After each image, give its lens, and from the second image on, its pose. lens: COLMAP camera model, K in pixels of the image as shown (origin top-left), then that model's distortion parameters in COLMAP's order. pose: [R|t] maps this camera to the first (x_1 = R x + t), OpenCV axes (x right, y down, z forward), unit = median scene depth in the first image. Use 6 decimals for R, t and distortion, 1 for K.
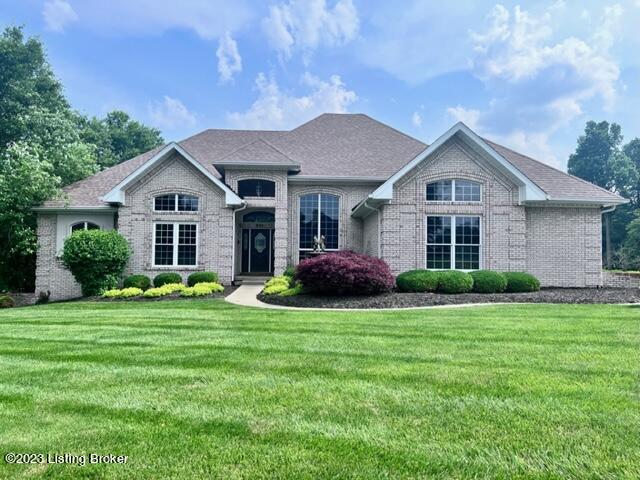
lens RADIAL K [[478.3, 0, 320.0], [0, 478.3, 240.0], [0, 0, 1]] dist [0.062173, -0.088526]
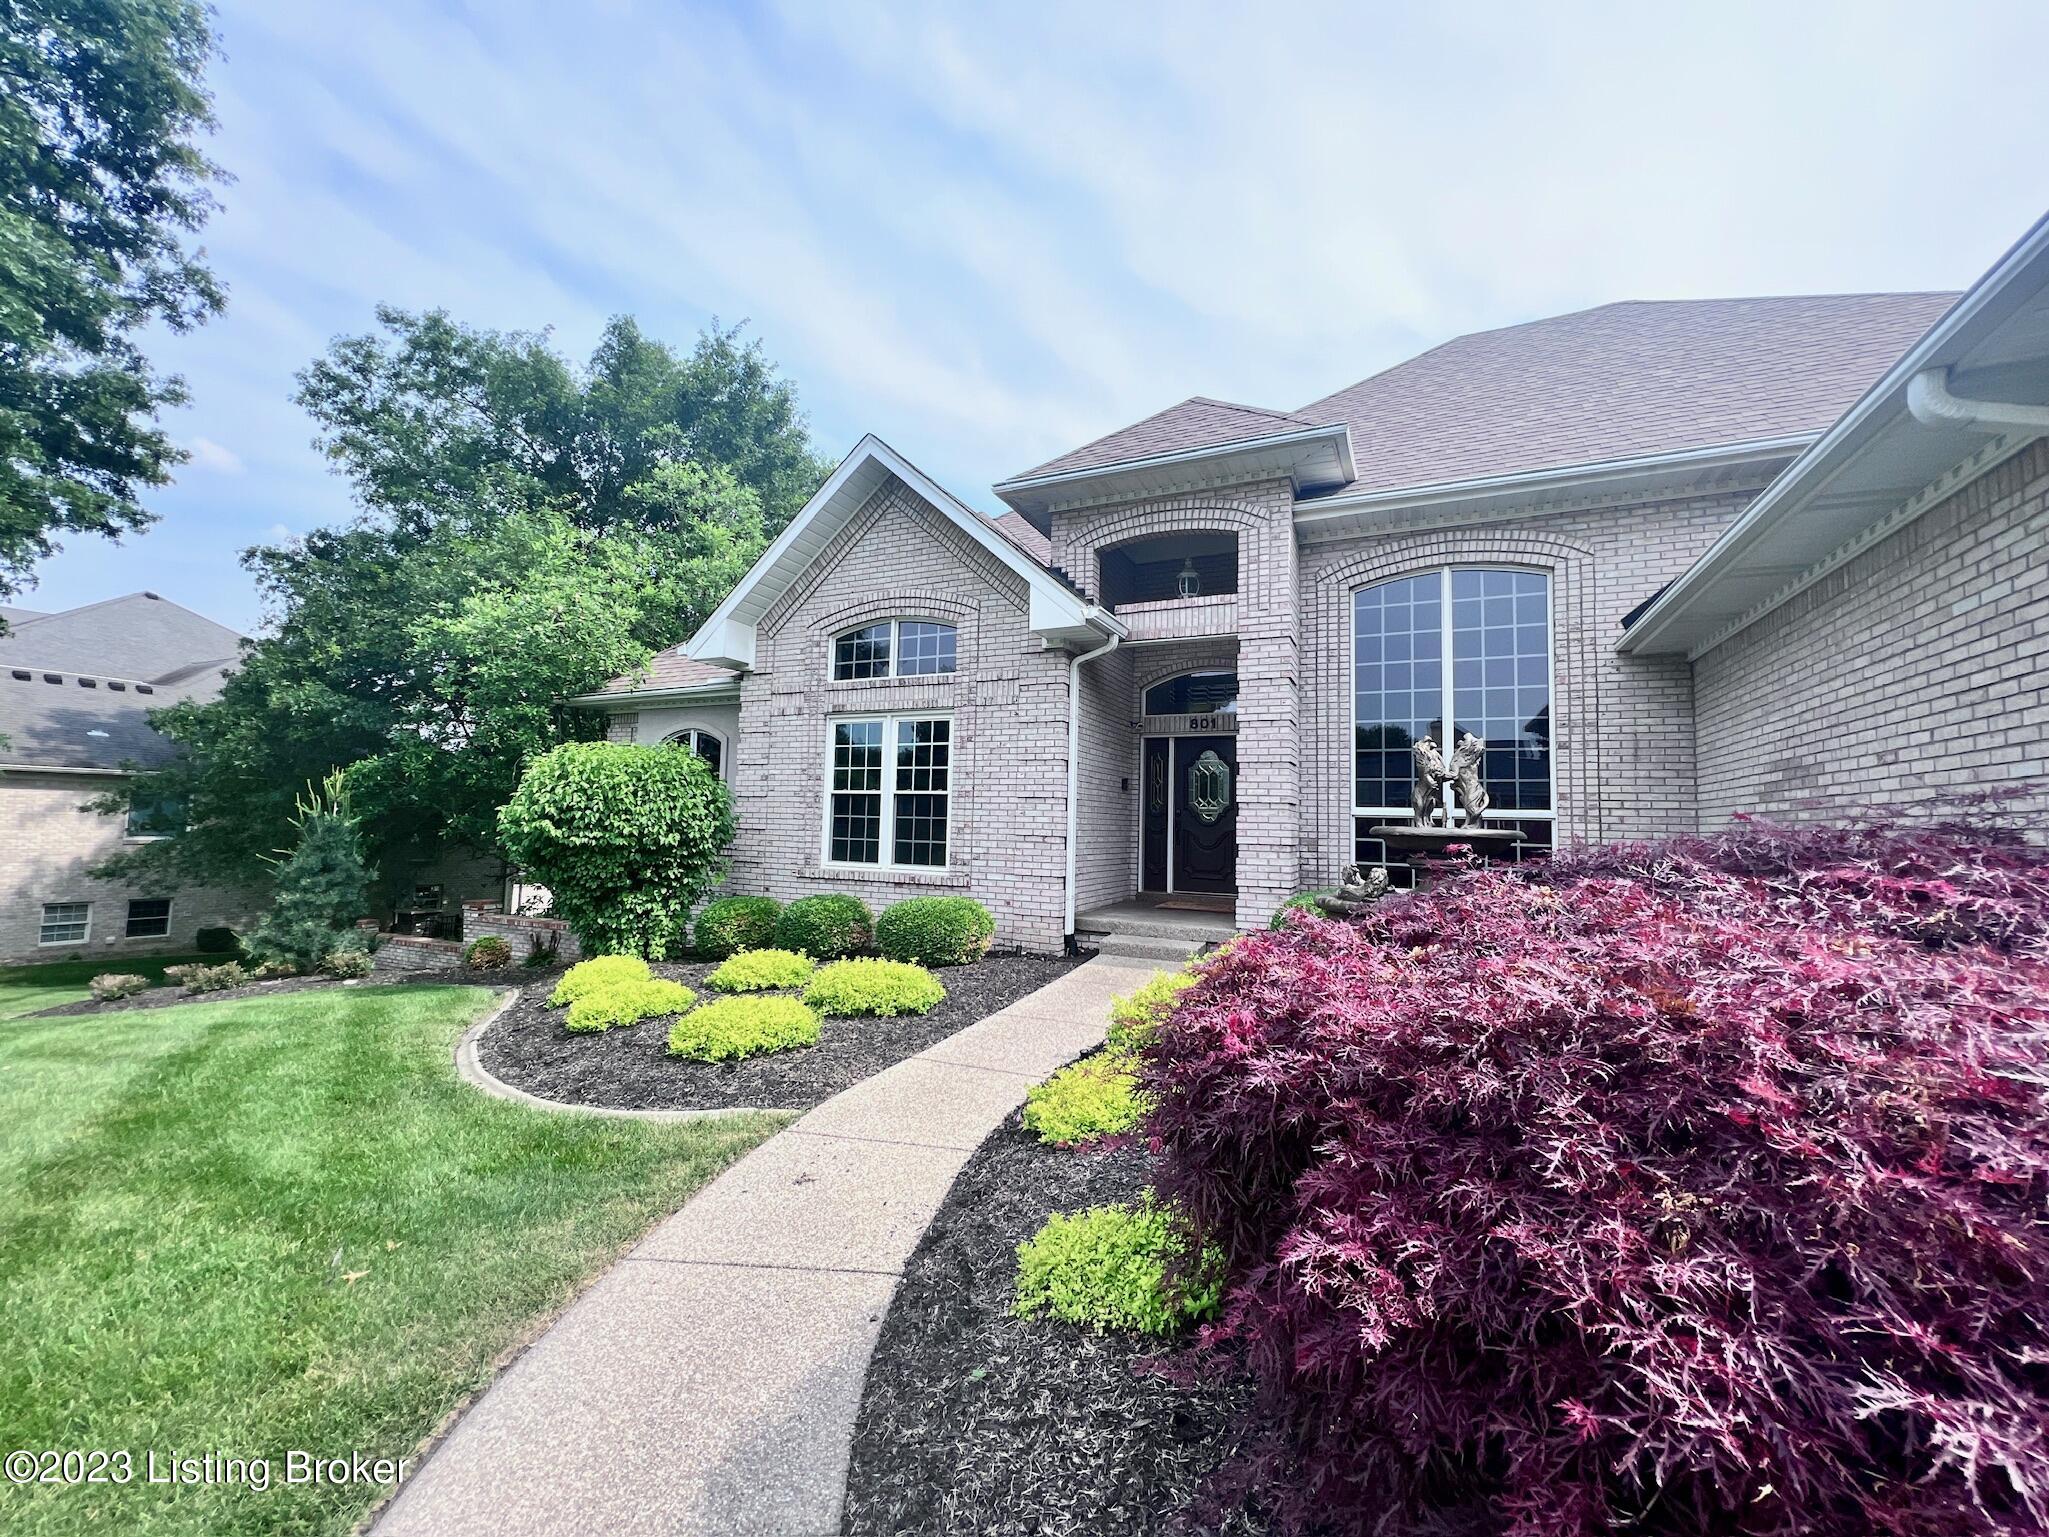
lens RADIAL K [[817.7, 0, 1021.0], [0, 817.7, 768.4], [0, 0, 1]] dist [-0.001610, -0.000580]
pose [[0.885745, -0.019437, -0.463766, -0.001714], [0.007837, 0.999607, -0.026928, 0.008732], [0.464107, 0.020217, 0.885548, 0.600941]]
